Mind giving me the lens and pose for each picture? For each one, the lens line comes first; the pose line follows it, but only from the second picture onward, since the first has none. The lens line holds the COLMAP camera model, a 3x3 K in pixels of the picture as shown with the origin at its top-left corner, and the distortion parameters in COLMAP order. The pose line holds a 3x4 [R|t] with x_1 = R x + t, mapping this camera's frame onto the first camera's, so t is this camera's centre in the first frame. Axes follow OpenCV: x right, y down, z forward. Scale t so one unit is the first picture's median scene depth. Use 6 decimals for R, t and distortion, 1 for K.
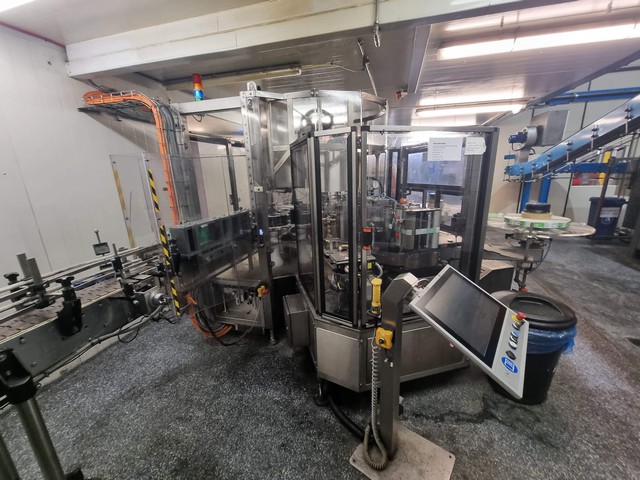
lens RADIAL K [[265.6, 0, 323.1], [0, 265.6, 247.0], [0, 0, 1]] dist [-0.004506, -0.000287]
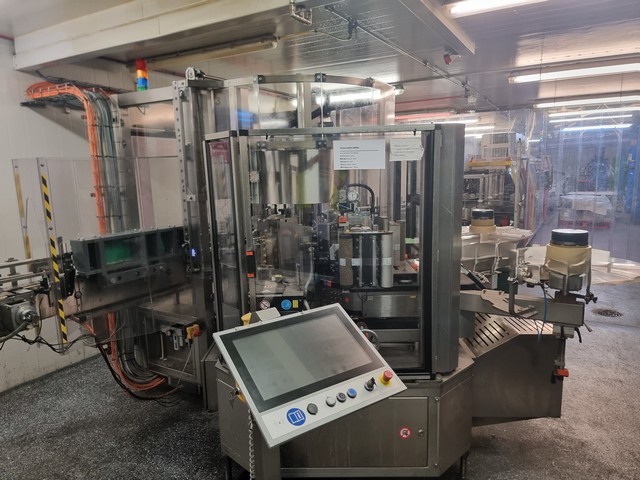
lens RADIAL K [[445.1, 0, 319.0], [0, 445.1, 248.4], [0, 0, 1]] dist [0.072759, -0.067055]
pose [[0.963747, 0.053075, -0.261484, 0.472482], [-0.077693, 0.993371, -0.084724, 0.013863], [0.255254, 0.101968, 0.961482, -0.165769]]
